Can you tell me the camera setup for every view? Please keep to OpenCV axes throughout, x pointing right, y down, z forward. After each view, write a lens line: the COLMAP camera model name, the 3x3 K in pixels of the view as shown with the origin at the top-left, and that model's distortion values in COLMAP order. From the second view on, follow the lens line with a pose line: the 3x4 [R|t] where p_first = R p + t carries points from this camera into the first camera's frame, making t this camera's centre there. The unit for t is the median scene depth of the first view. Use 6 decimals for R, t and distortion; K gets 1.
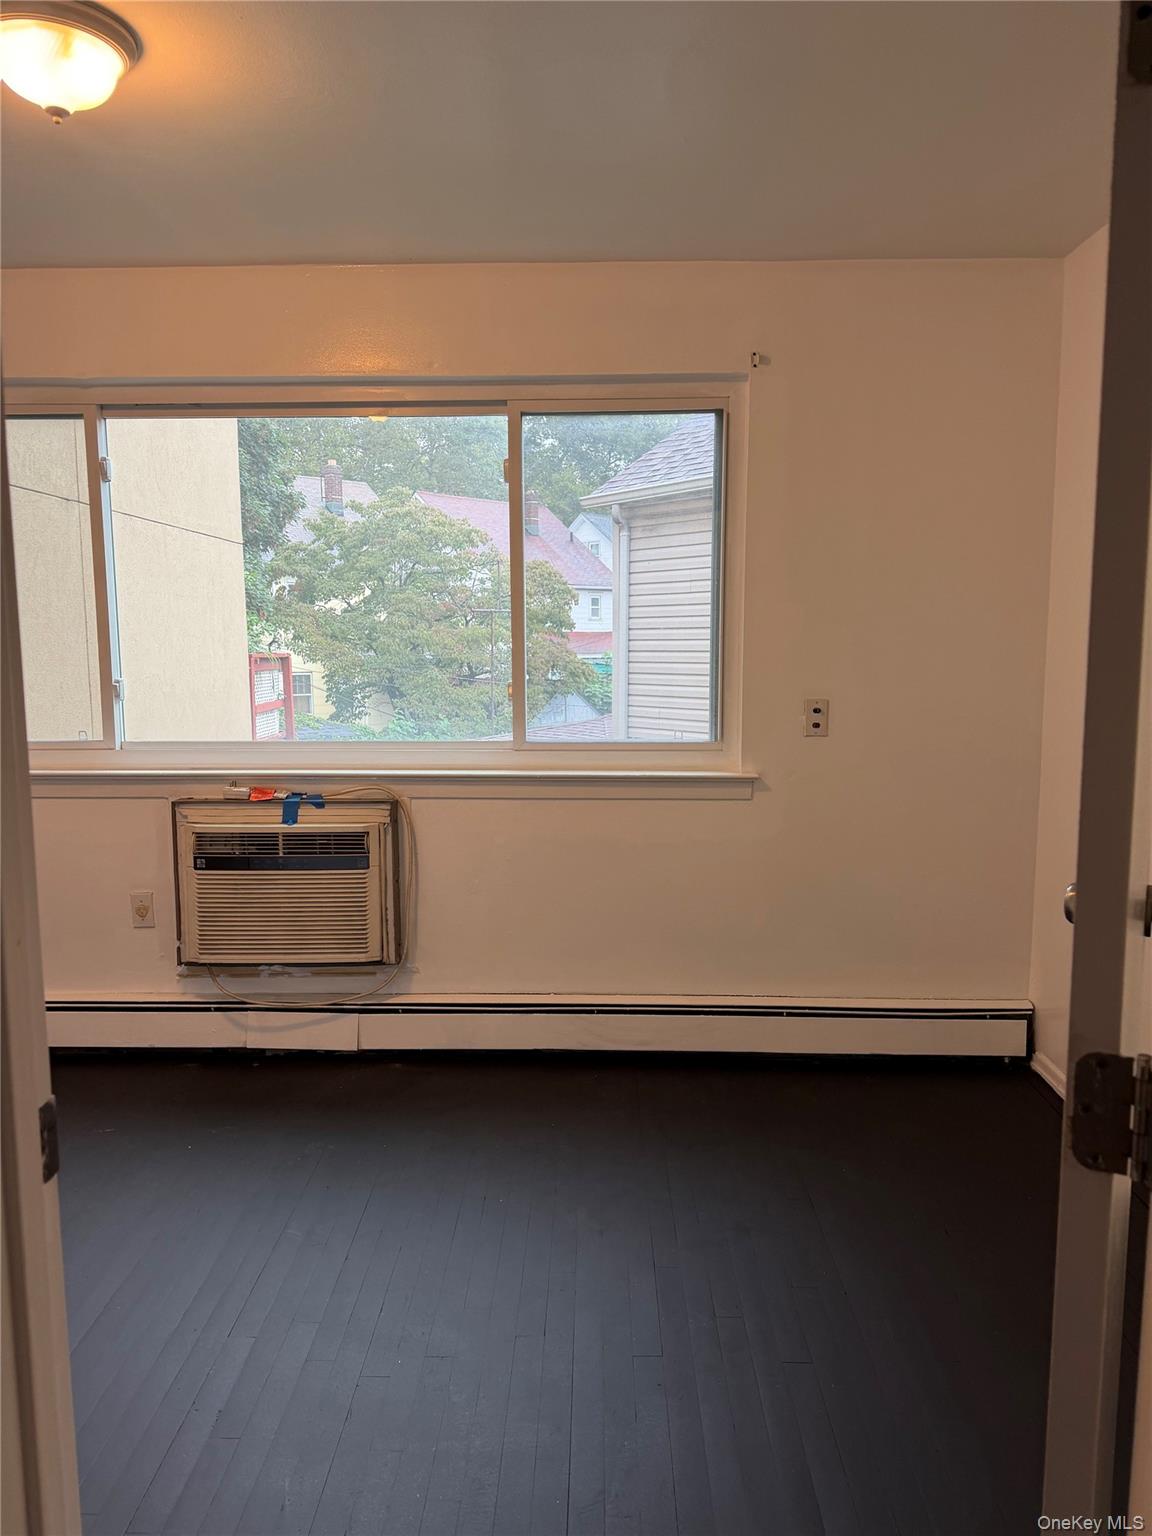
lens RADIAL K [[1082.5, 0, 563.1], [0, 1082.5, 772.5], [0, 0, 1]] dist [0.075373, -0.102427]
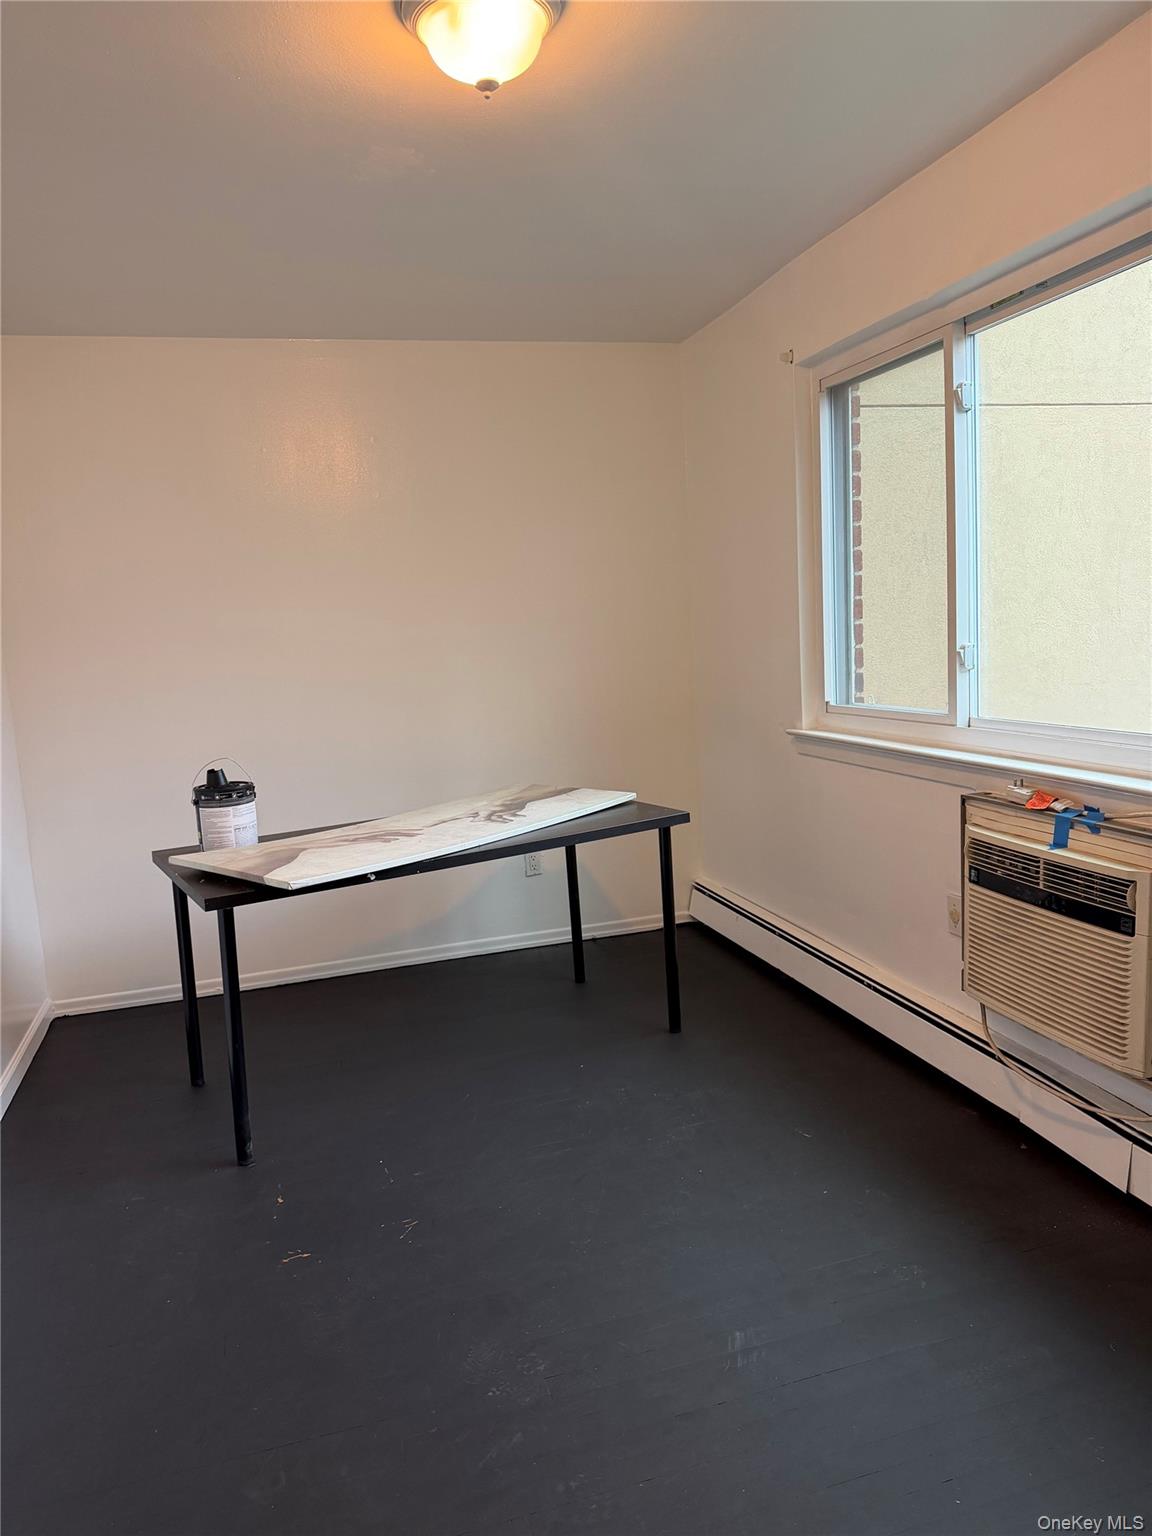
lens RADIAL K [[1082.5, 0, 563.1], [0, 1082.5, 772.5], [0, 0, 1]] dist [0.075373, -0.102427]
pose [[0.298570, 0.119052, -0.946933, 0.333848], [-0.062181, 0.992508, 0.105175, -0.058534], [0.952360, 0.027479, 0.303736, 0.461388]]
